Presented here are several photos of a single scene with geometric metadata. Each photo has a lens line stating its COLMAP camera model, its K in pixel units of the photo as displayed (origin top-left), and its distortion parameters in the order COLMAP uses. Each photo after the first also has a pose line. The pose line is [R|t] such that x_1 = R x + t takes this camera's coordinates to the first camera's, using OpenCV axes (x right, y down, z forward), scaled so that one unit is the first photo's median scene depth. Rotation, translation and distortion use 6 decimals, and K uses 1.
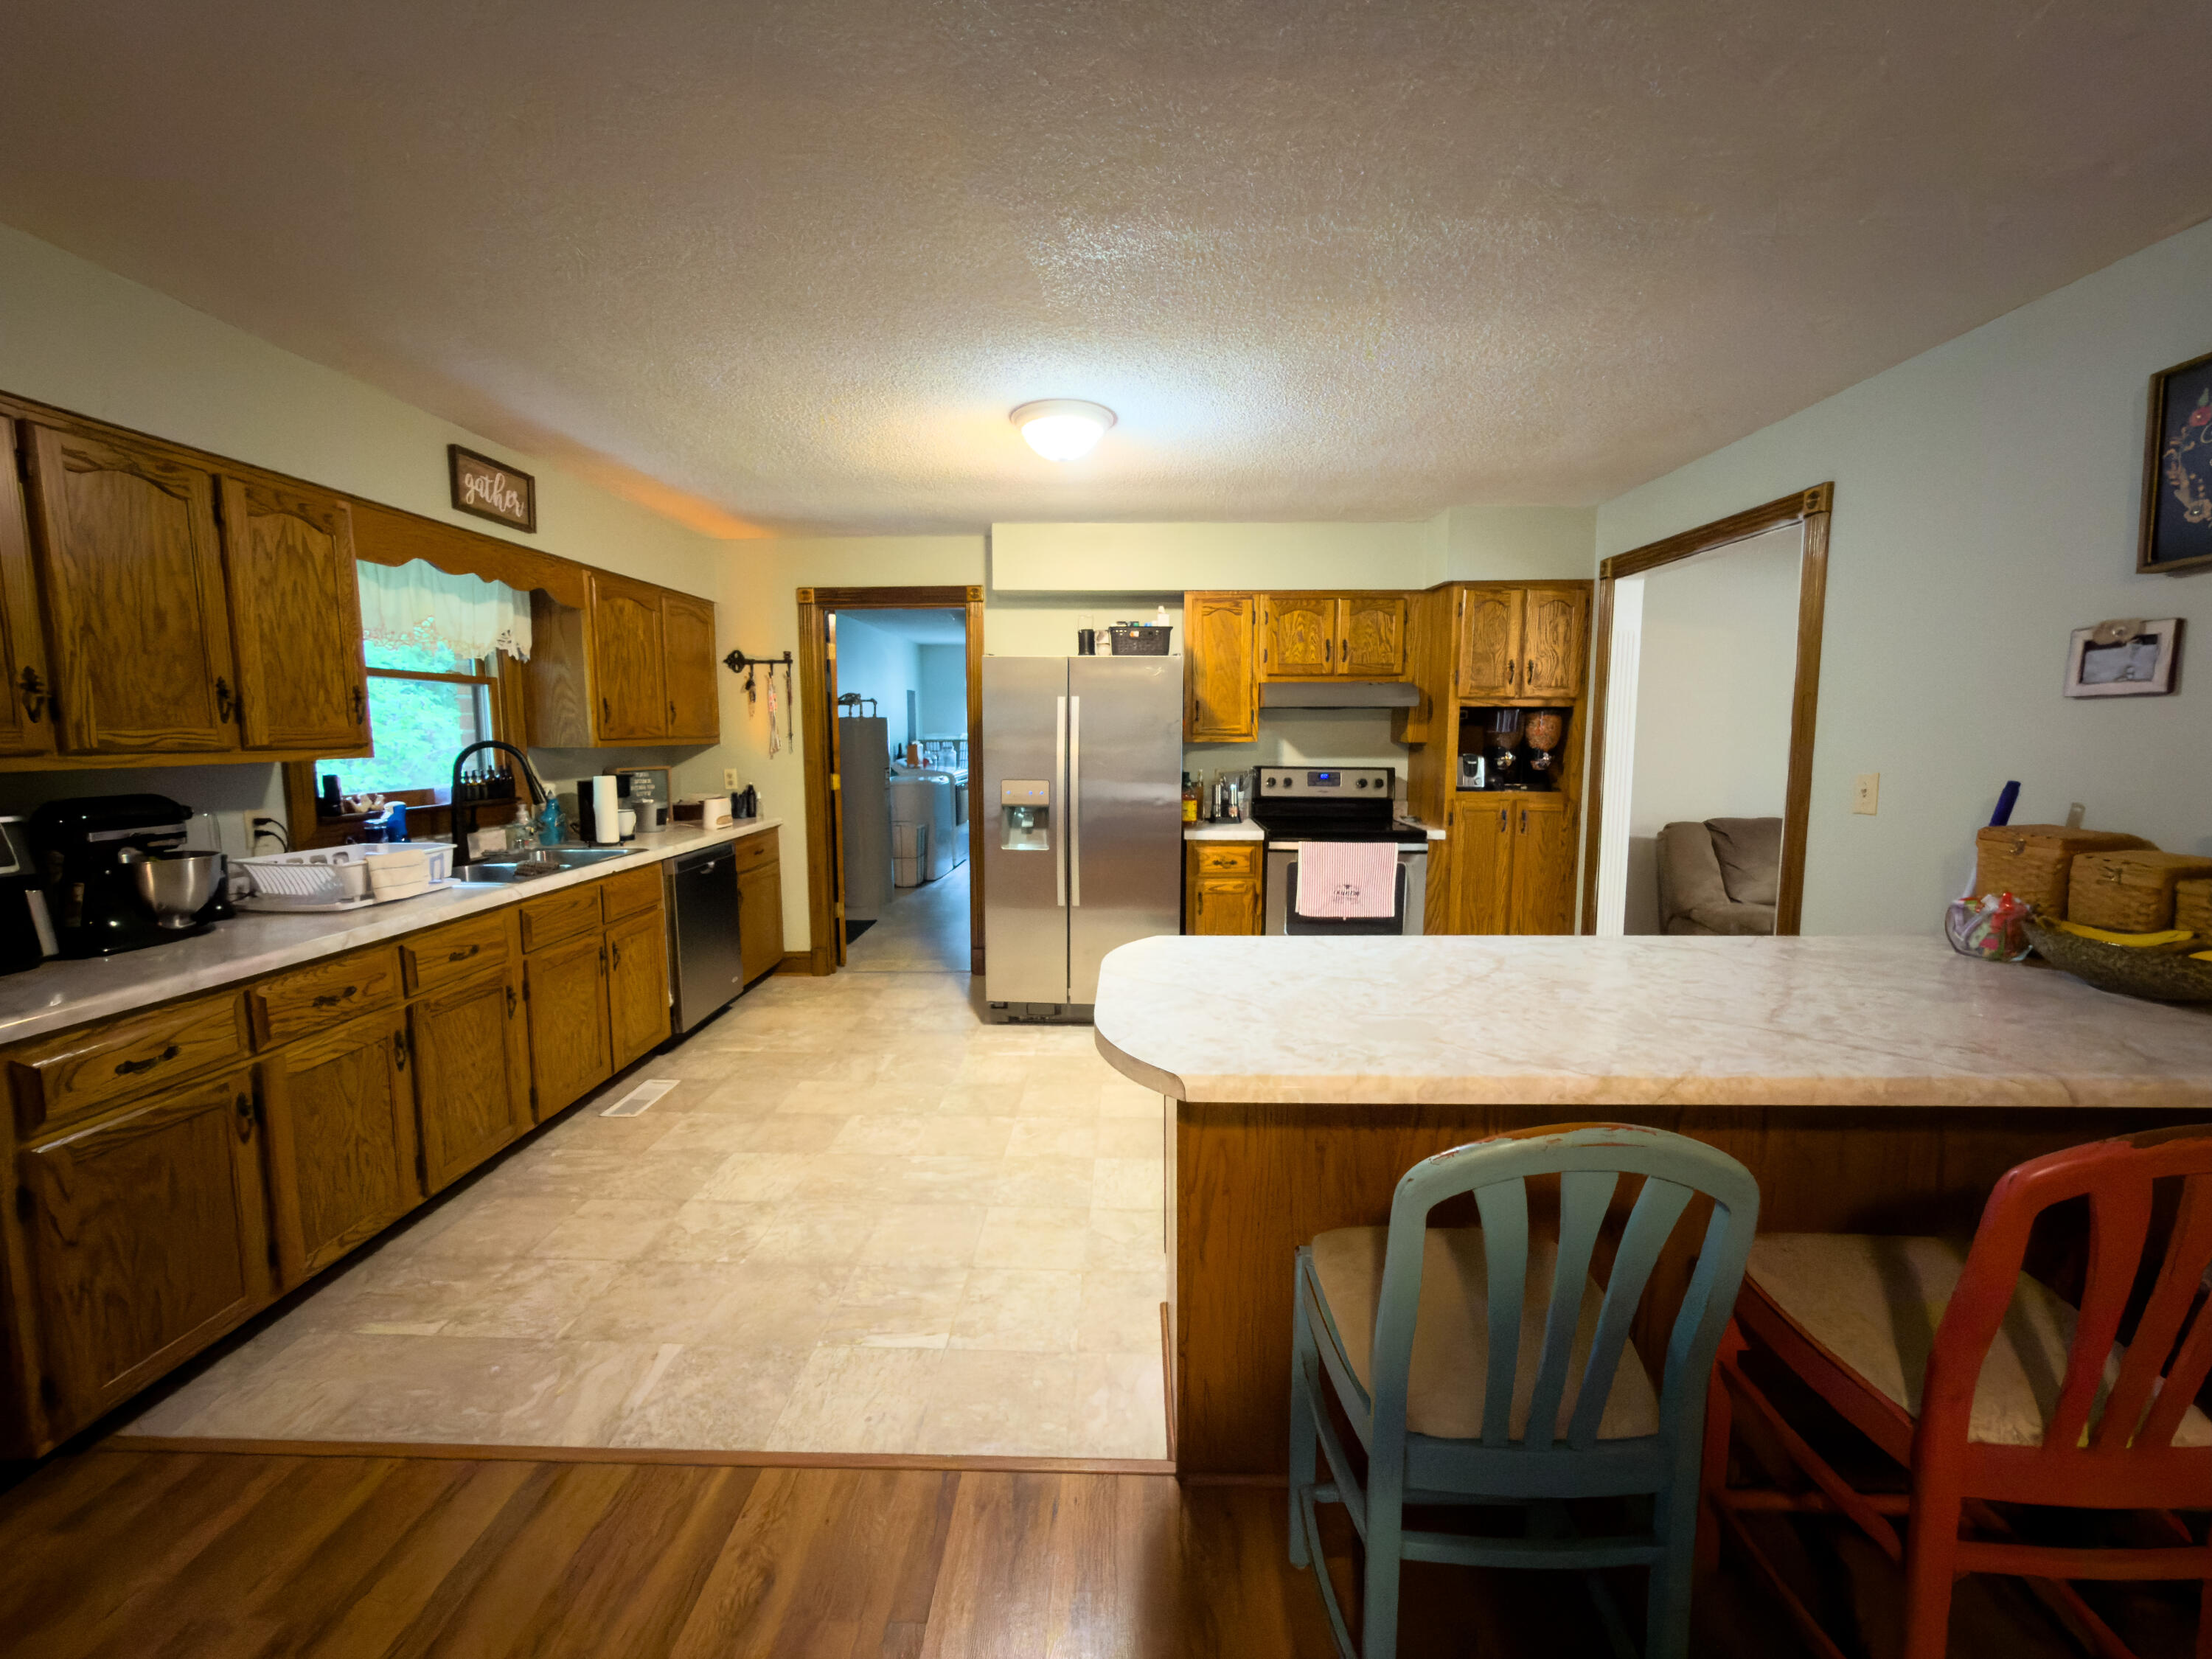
lens RADIAL K [[883.0, 0, 1113.0], [0, 883.0, 828.0], [0, 0, 1]] dist [-0.004376, 0.000891]
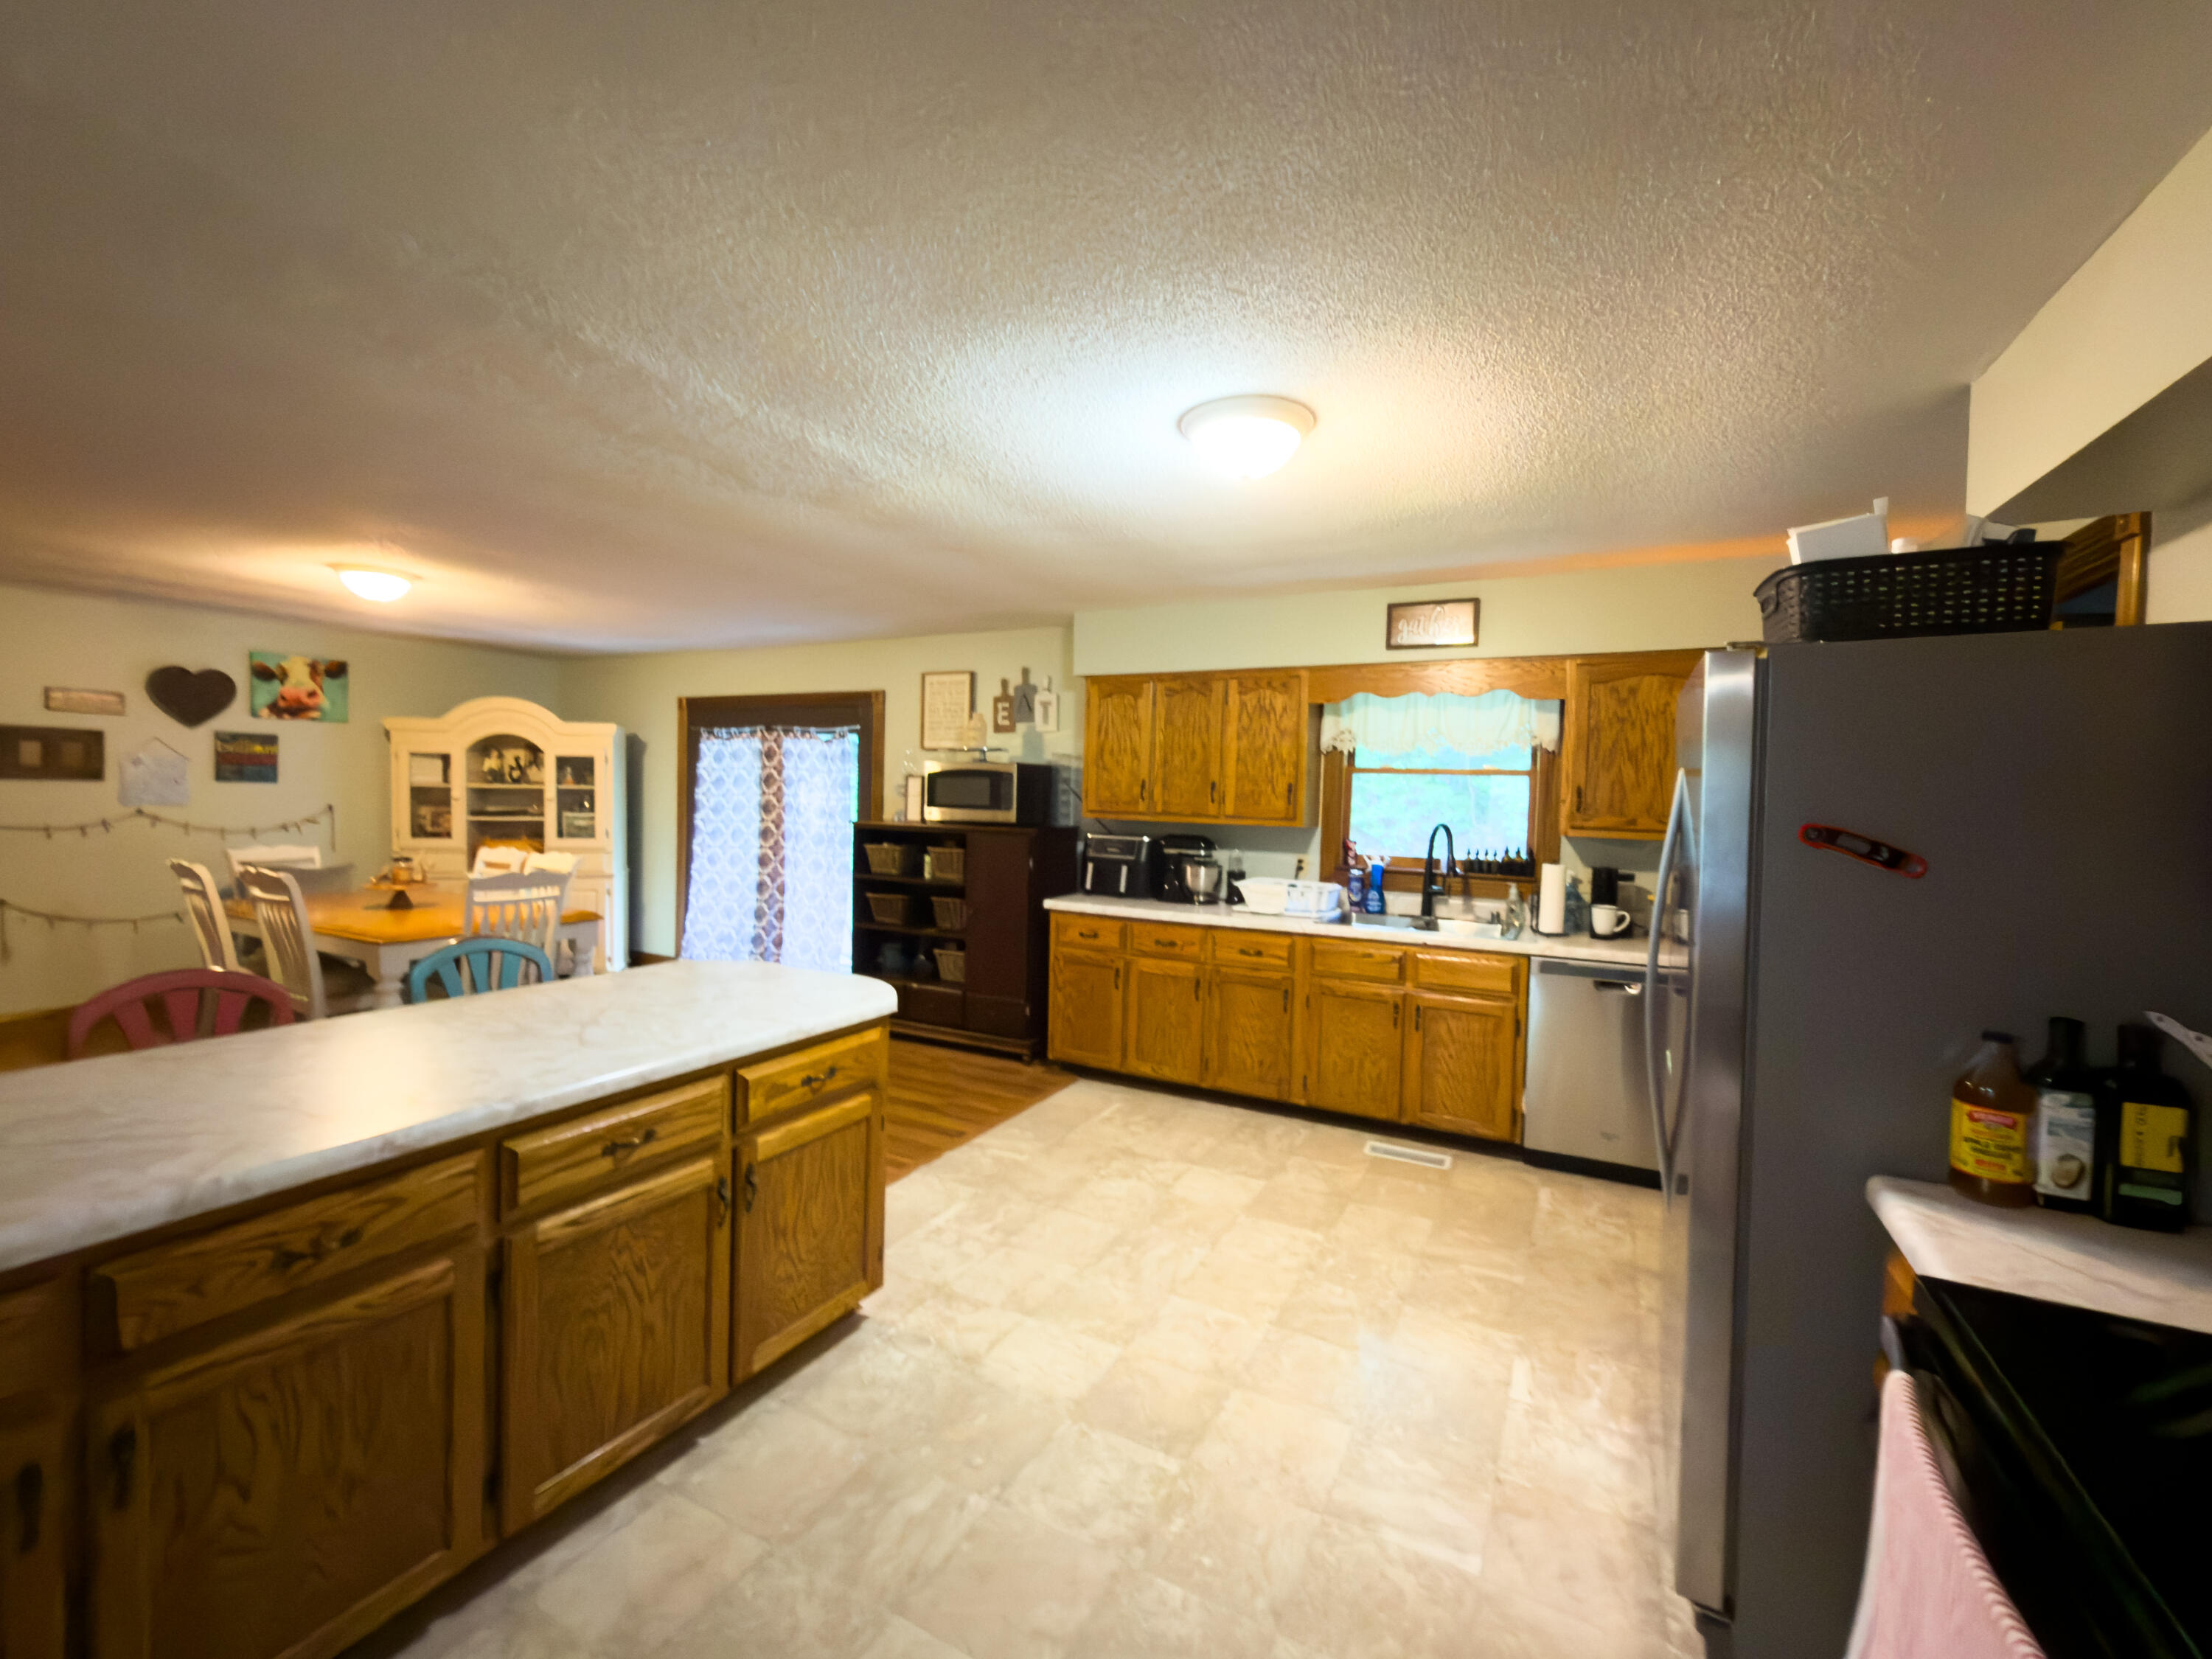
lens RADIAL K [[919.4, 0, 1106.3], [0, 919.4, 830.9], [0, 0, 1]] dist [-0.002672, -0.000508]
pose [[-0.445448, 0.029438, -0.894824, 0.517145], [-0.124649, 0.987686, 0.094544, -0.120552], [0.886588, 0.153653, -0.436293, 0.917817]]
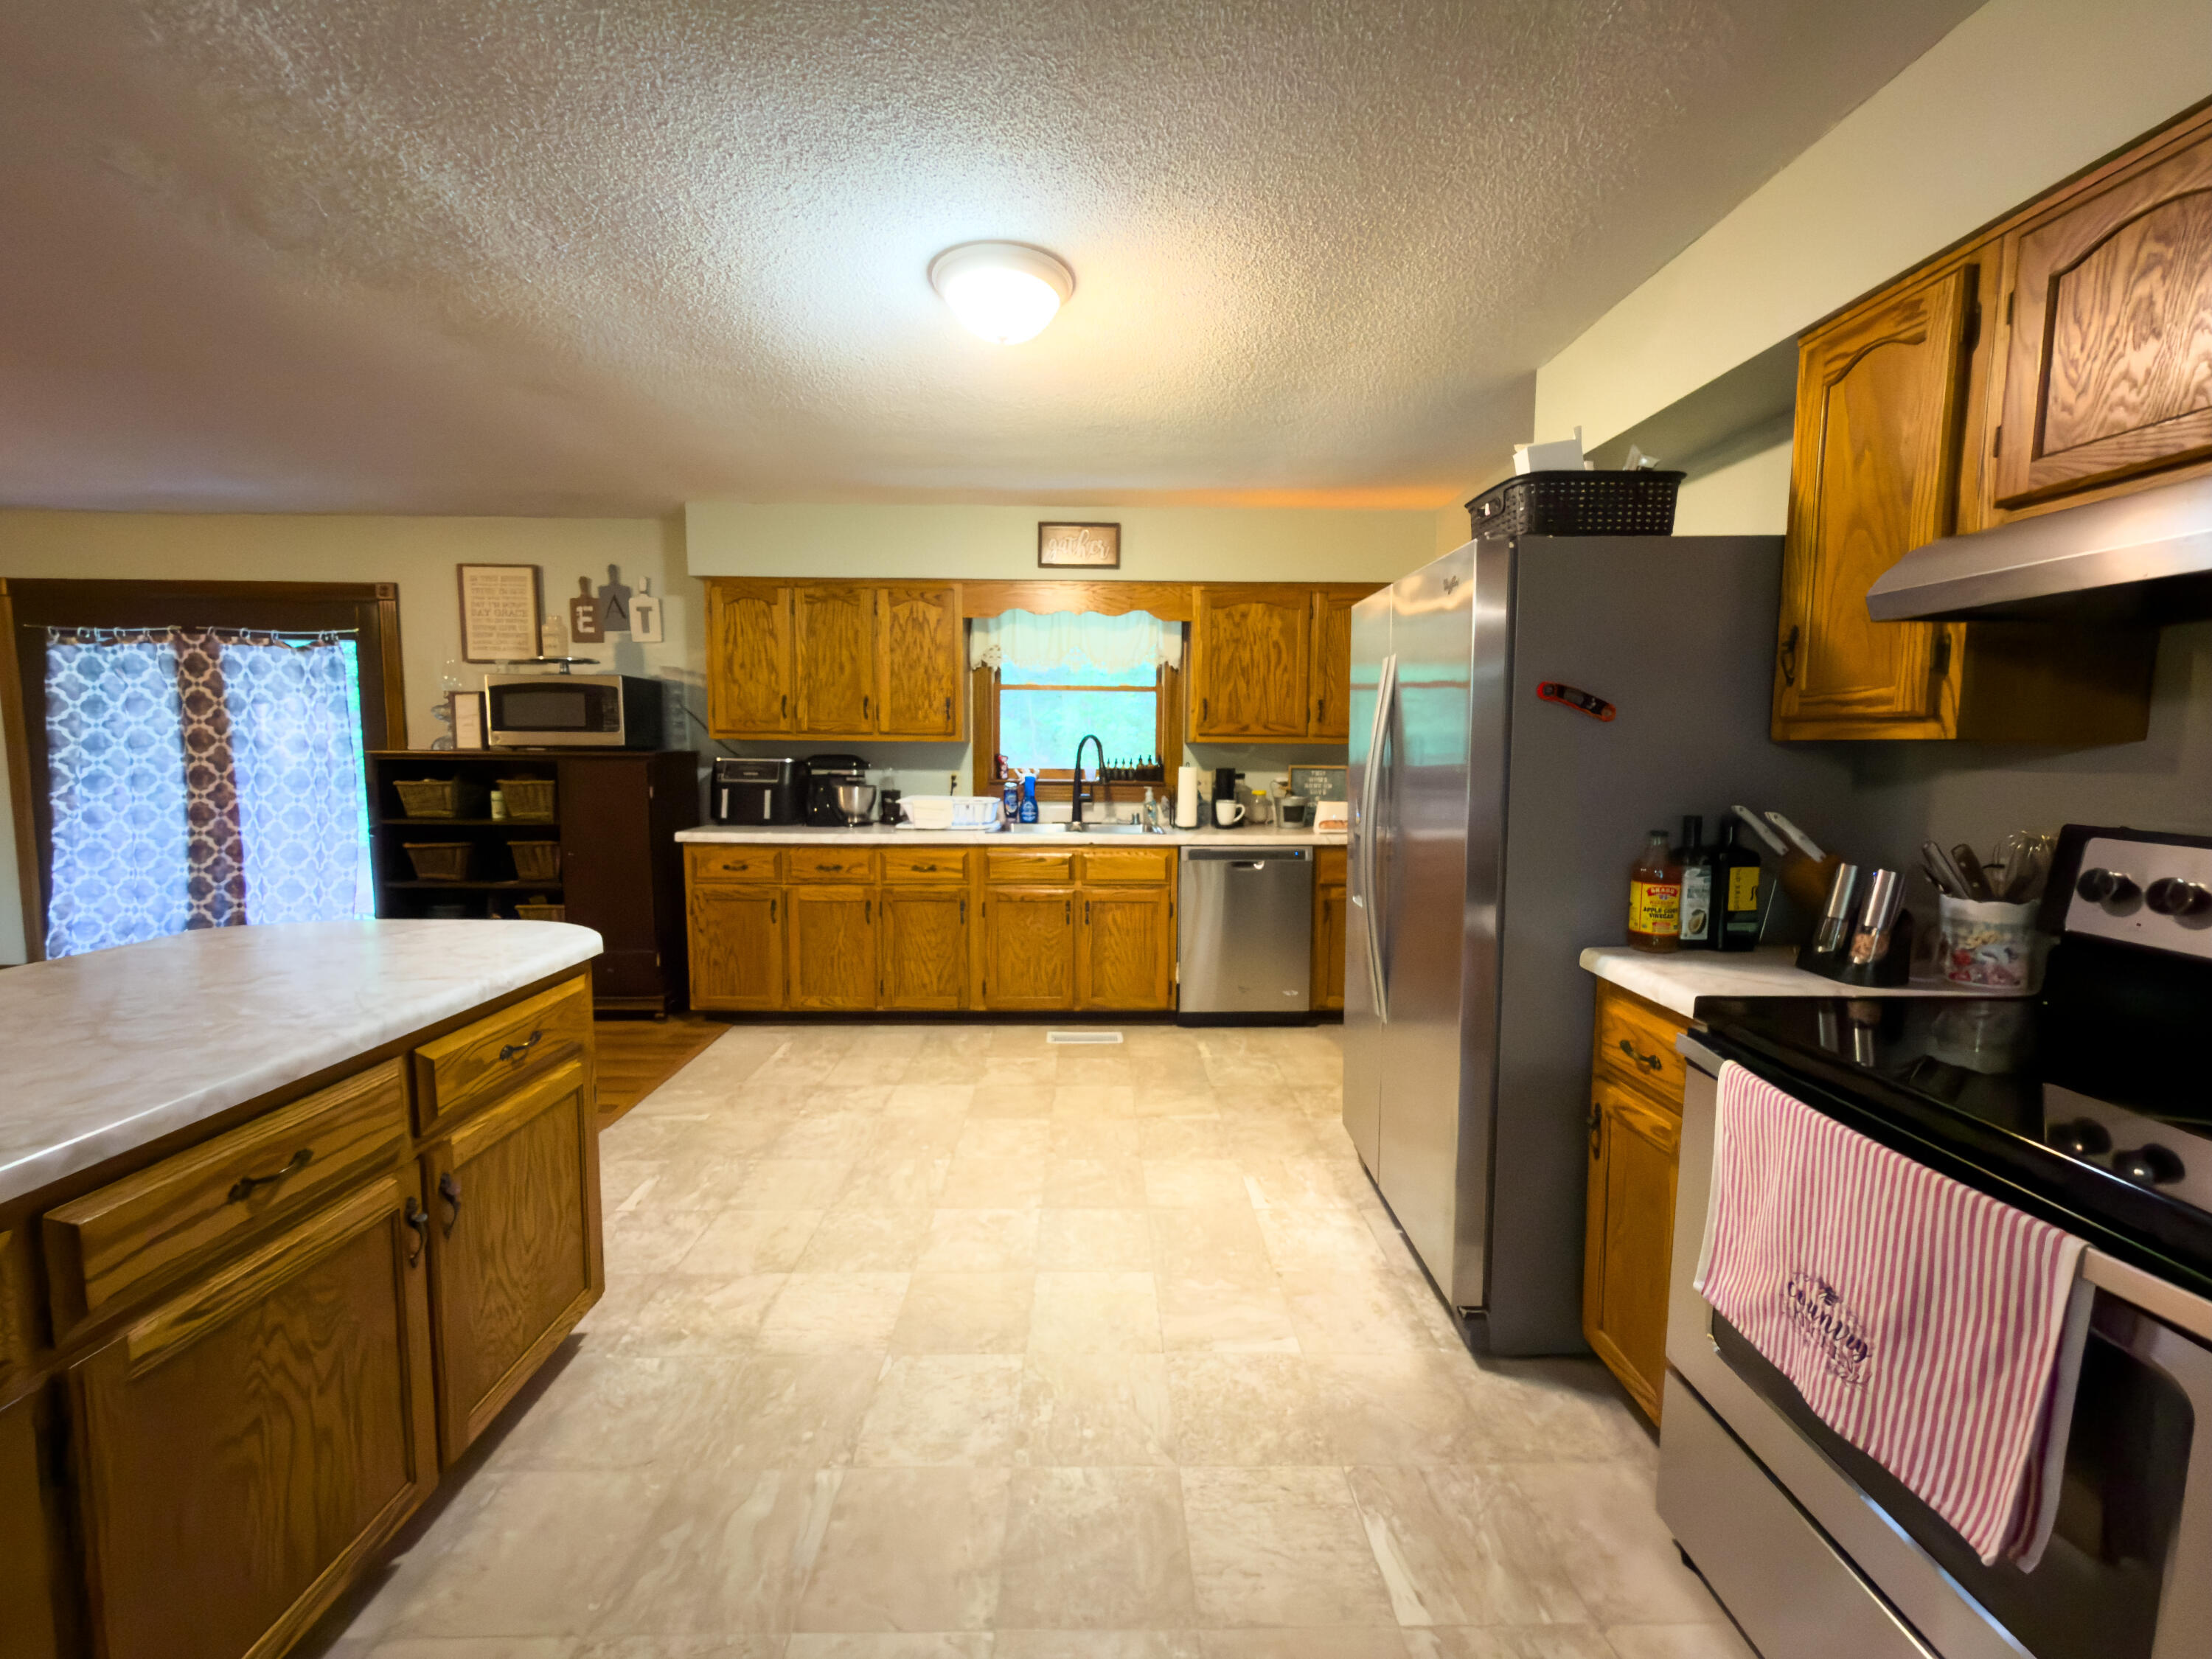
lens RADIAL K [[883.0, 0, 1106.9], [0, 883.0, 830.6], [0, 0, 1]] dist [-0.004376, 0.000891]
pose [[0.043504, 0.099682, -0.994068, 0.504635], [-0.120791, 0.988235, 0.093811, -0.066405], [0.991724, 0.115994, 0.055033, 0.775944]]
